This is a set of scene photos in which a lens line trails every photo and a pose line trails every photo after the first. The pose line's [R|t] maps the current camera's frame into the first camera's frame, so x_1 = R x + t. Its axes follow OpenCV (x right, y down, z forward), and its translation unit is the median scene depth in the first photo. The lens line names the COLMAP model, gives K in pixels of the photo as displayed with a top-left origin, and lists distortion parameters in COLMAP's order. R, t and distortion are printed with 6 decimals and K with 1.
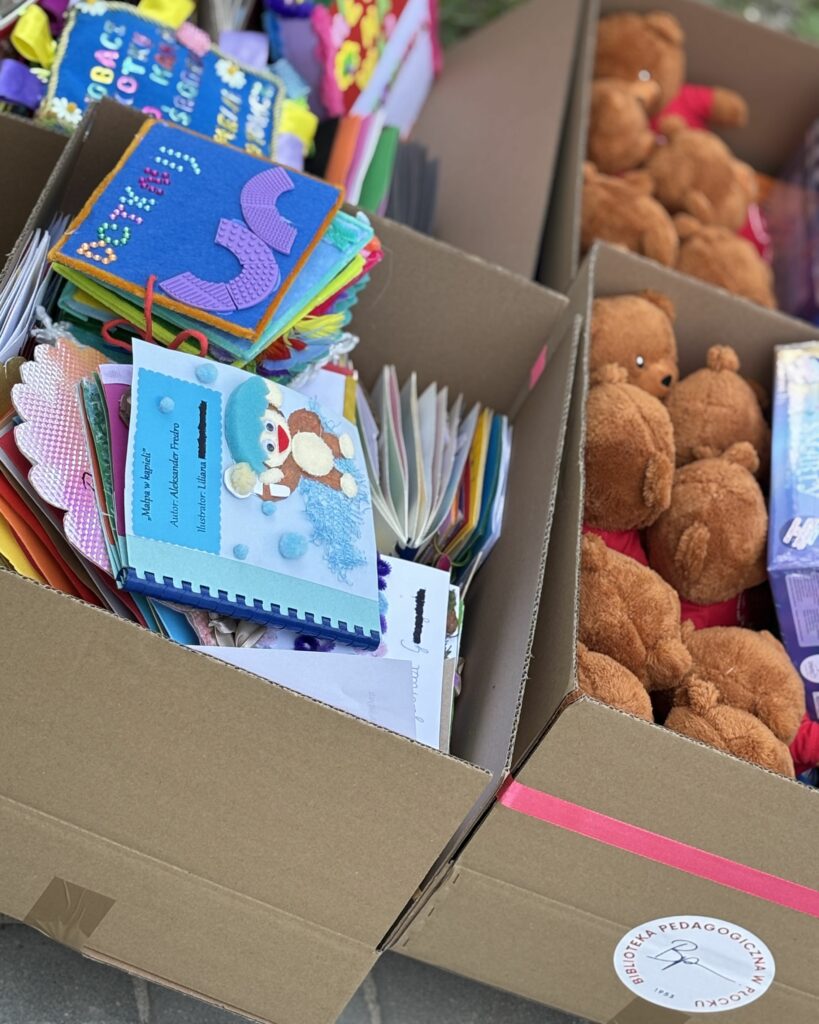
lens RADIAL K [[2592.4, 0, 409.5], [0, 2592.4, 512.0], [0, 0, 1]] dist [0.407253, 0.859360]
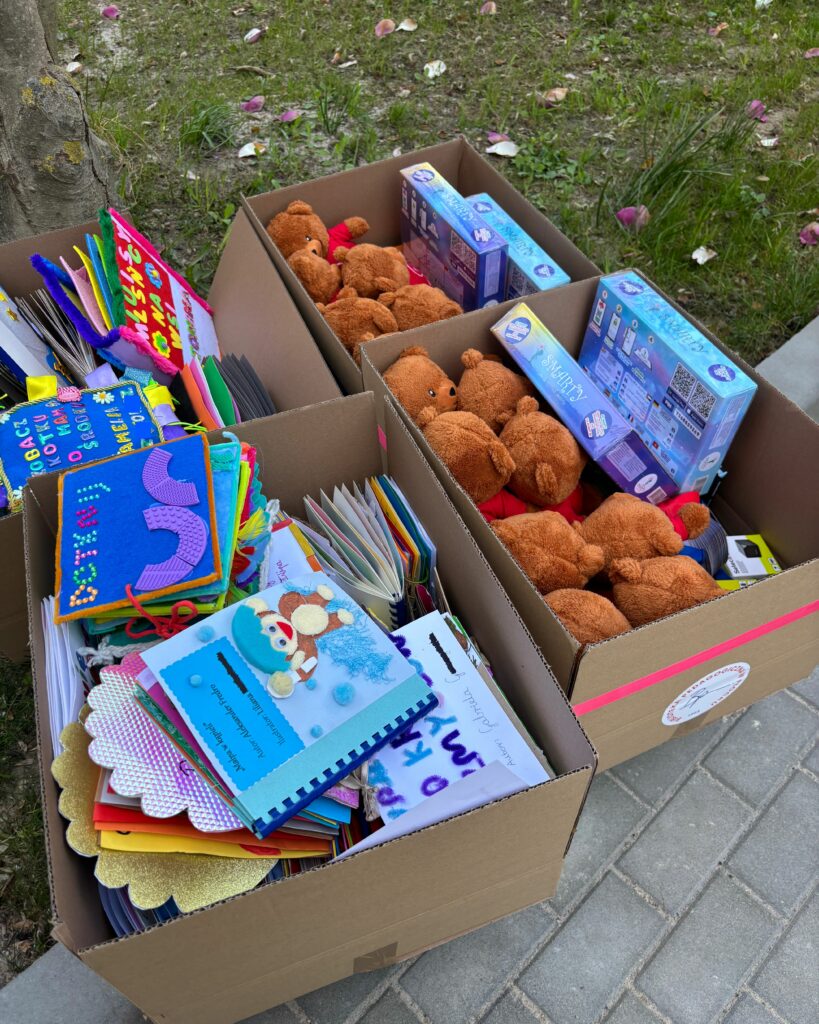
lens RADIAL K [[803.3, 0, 412.9], [0, 803.3, 549.1], [0, 0, 1]] dist [0.087118, -0.004317]
pose [[0.786468, -0.617624, -0.002896, 0.026149], [0.605514, 0.770105, 0.200727, -0.095601], [-0.121743, -0.159619, 0.979643, 0.561114]]
